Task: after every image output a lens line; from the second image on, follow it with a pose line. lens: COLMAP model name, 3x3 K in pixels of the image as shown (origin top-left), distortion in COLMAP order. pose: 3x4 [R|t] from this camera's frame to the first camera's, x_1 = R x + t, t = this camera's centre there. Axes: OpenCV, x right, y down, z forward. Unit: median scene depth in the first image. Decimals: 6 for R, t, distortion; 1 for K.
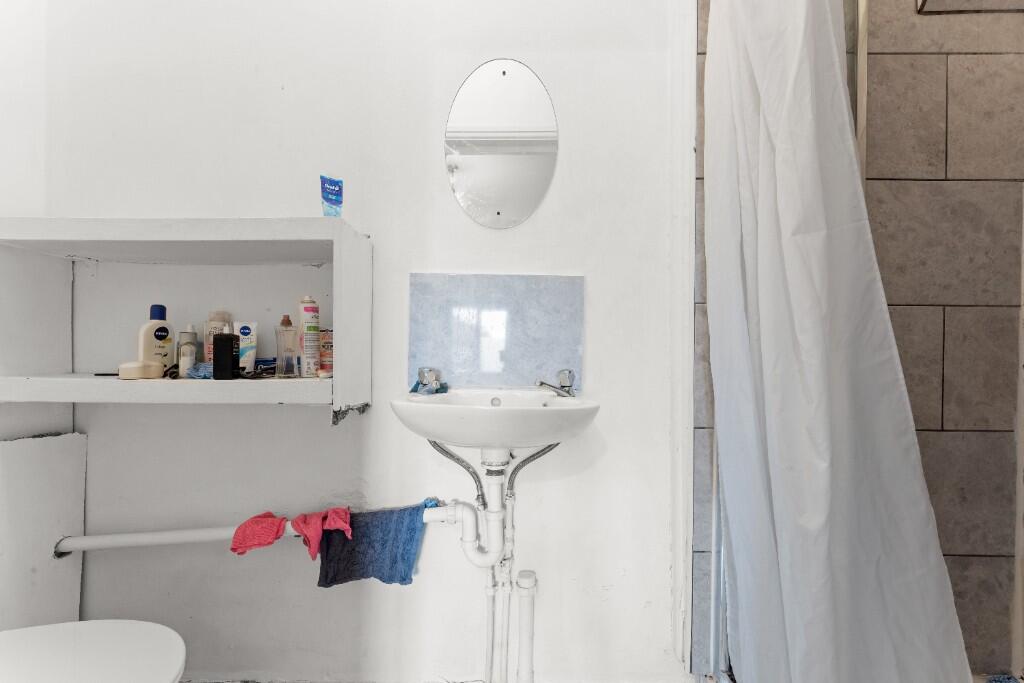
lens RADIAL K [[426.5, 0, 512.0], [0, 426.5, 341.5], [0, 0, 1]] dist [-0.000391, 0.000377]
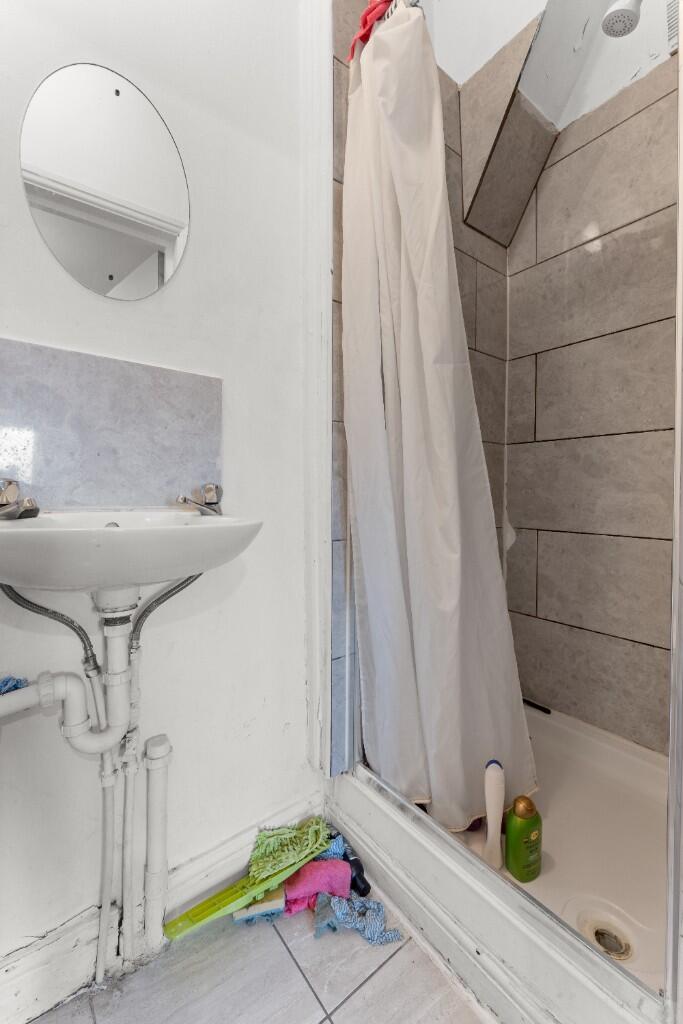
lens RADIAL K [[426.5, 0, 340.2], [0, 426.5, 485.6], [0, 0, 1]] dist [-0.000391, 0.000377]
pose [[0.785886, 0.004633, 0.618354, -0.194912], [-0.015195, 0.999815, 0.011822, 0.054838], [-0.618185, -0.018687, 0.785811, 0.174115]]
